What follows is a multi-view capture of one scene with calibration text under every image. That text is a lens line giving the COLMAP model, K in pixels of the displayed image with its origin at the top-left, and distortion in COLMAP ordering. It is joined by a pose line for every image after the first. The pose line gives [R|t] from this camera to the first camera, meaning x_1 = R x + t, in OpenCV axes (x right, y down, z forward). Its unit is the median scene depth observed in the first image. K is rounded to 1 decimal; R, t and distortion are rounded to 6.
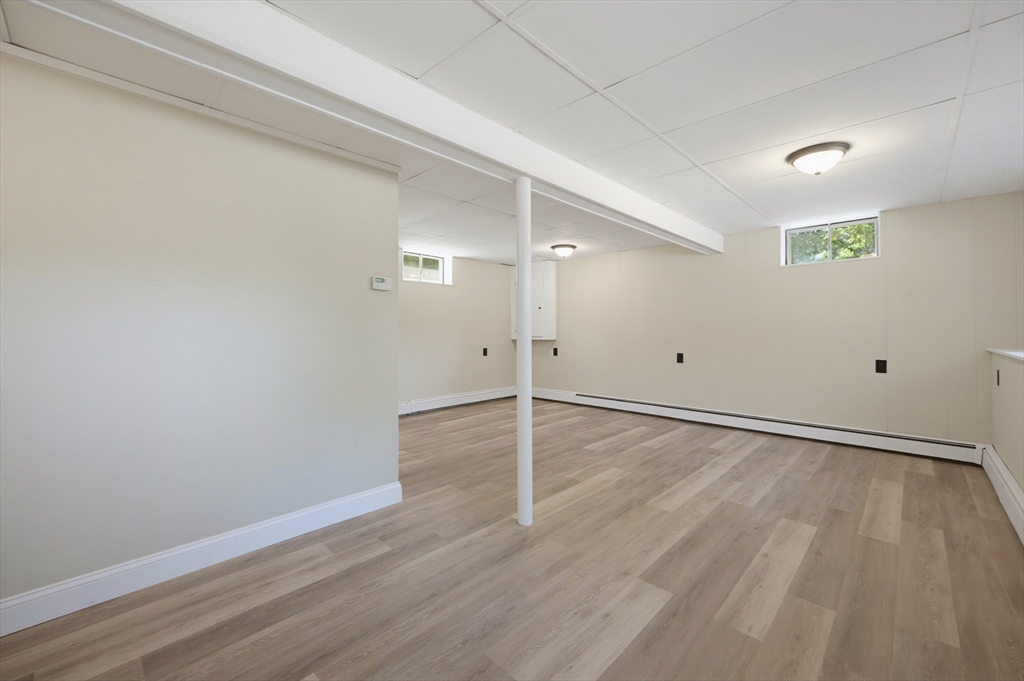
lens RADIAL K [[402.7, 0, 524.1], [0, 402.7, 337.0], [0, 0, 1]] dist [0.000338, -0.000021]
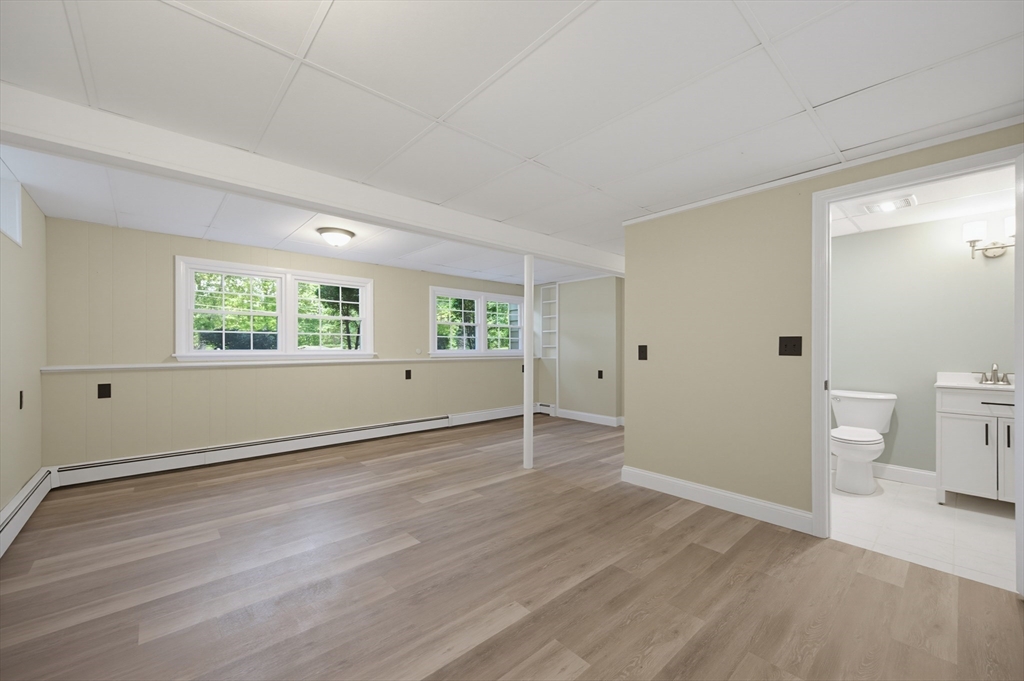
lens RADIAL K [[402.7, 0, 524.1], [0, 402.7, 337.0], [0, 0, 1]] dist [0.000338, -0.000021]
pose [[-0.998215, 0.002063, 0.059694, -0.063243], [0.001680, 0.999978, -0.006463, -0.041607], [-0.059706, -0.006351, -0.998196, 2.107719]]
